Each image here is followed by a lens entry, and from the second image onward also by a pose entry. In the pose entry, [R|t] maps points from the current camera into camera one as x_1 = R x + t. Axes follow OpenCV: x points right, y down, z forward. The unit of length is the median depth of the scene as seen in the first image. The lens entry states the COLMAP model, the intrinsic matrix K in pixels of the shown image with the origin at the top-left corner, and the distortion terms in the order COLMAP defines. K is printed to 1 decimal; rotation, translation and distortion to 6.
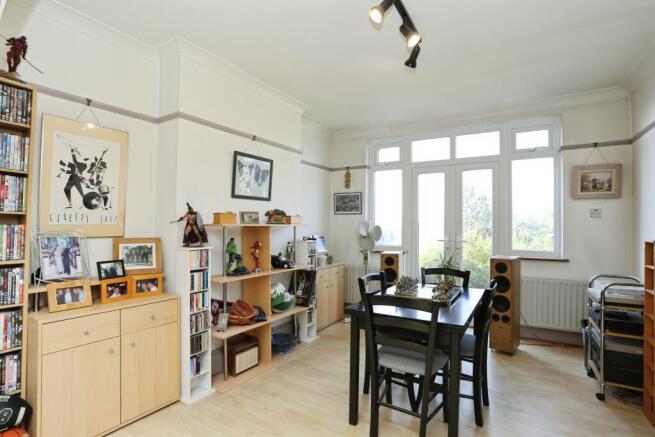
lens RADIAL K [[327.0, 0, 329.8], [0, 327.0, 232.9], [0, 0, 1]] dist [-0.025563, -0.000159]
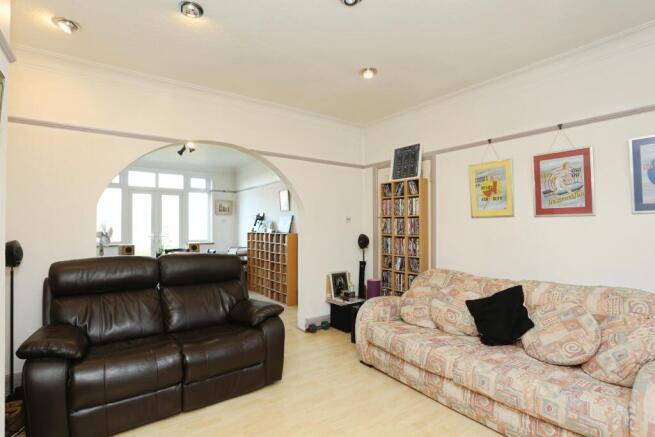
lens RADIAL K [[314.7, 0, 327.5], [0, 314.7, 218.5], [0, 0, 1]] dist [-0.015070, 0.000068]
pose [[0.359648, 0.022673, 0.932813, -0.889568], [0.020068, 0.999286, -0.032026, 0.003080], [-0.932872, 0.030238, 0.358936, -0.430350]]
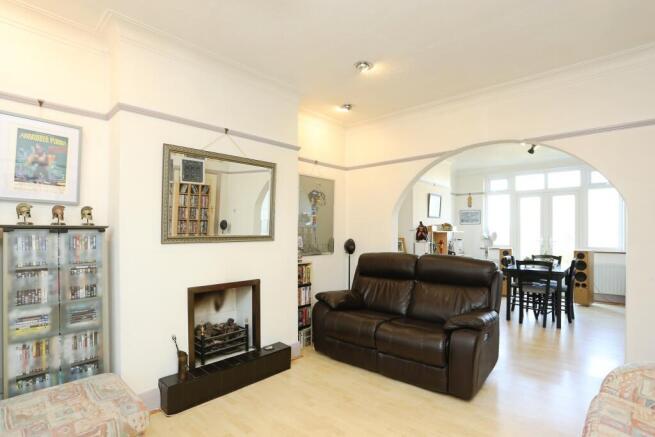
lens RADIAL K [[327.0, 0, 329.8], [0, 327.0, 232.9], [0, 0, 1]] dist [-0.025563, -0.000159]
pose [[0.982644, -0.001691, -0.185495, -0.385558], [-0.001442, 0.999859, -0.016759, 0.012163], [0.185497, 0.016735, 0.982502, -0.771091]]
